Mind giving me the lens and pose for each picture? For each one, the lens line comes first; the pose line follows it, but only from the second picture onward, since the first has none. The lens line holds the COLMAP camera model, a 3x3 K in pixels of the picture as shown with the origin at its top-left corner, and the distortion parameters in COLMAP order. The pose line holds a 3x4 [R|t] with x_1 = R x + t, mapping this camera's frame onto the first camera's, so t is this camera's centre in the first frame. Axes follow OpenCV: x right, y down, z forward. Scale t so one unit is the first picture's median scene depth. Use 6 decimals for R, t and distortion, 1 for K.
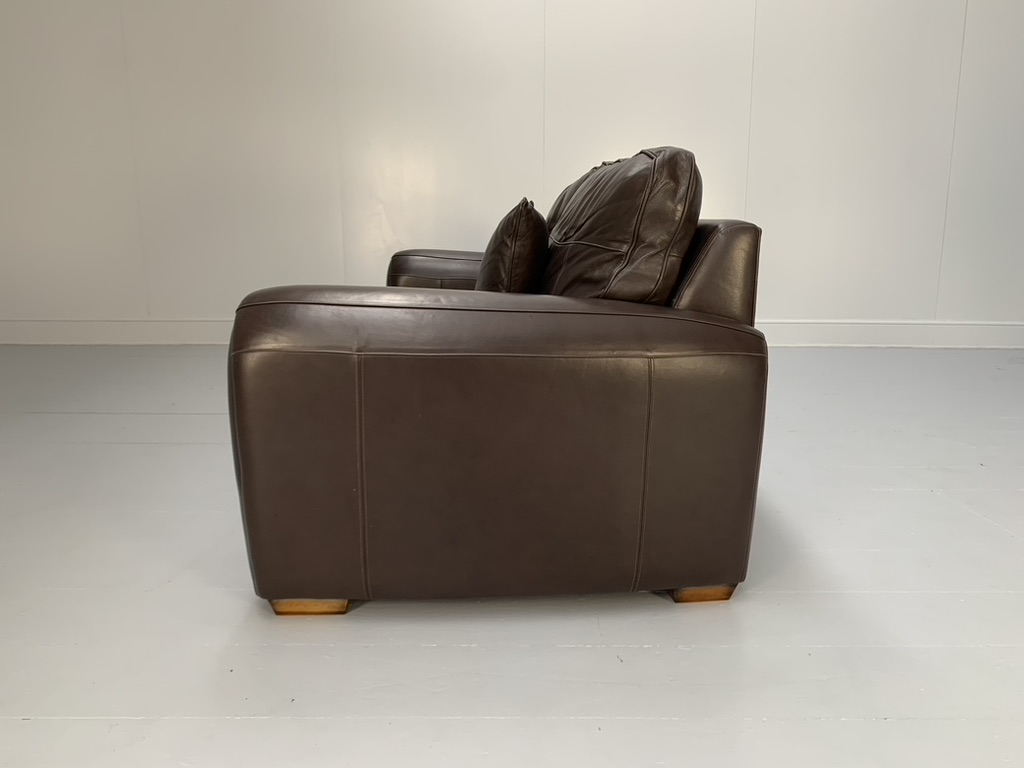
lens RADIAL K [[783.8, 0, 498.1], [0, 783.8, 377.0], [0, 0, 1]] dist [0.067708, -0.083599]
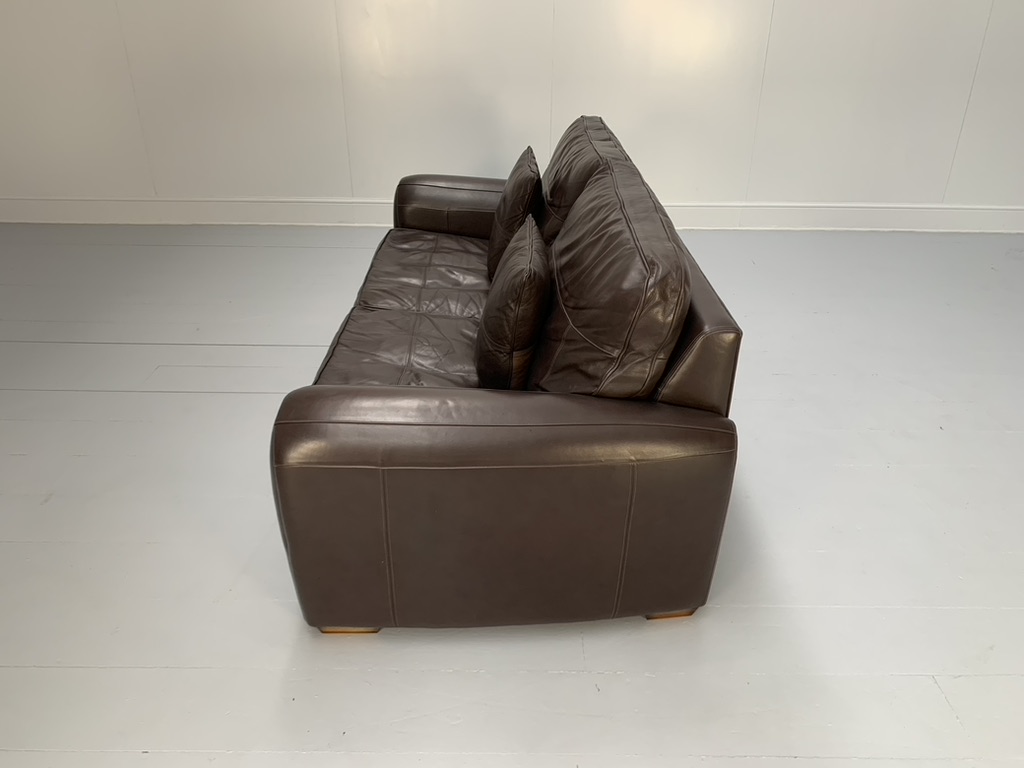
lens RADIAL K [[783.8, 0, 498.1], [0, 783.8, 377.0], [0, 0, 1]] dist [0.067708, -0.083599]
pose [[0.999963, 0.003948, -0.007668, 0.002354], [-0.001693, 0.961620, 0.274378, -0.431721], [0.008457, -0.274355, 0.961591, -0.076883]]
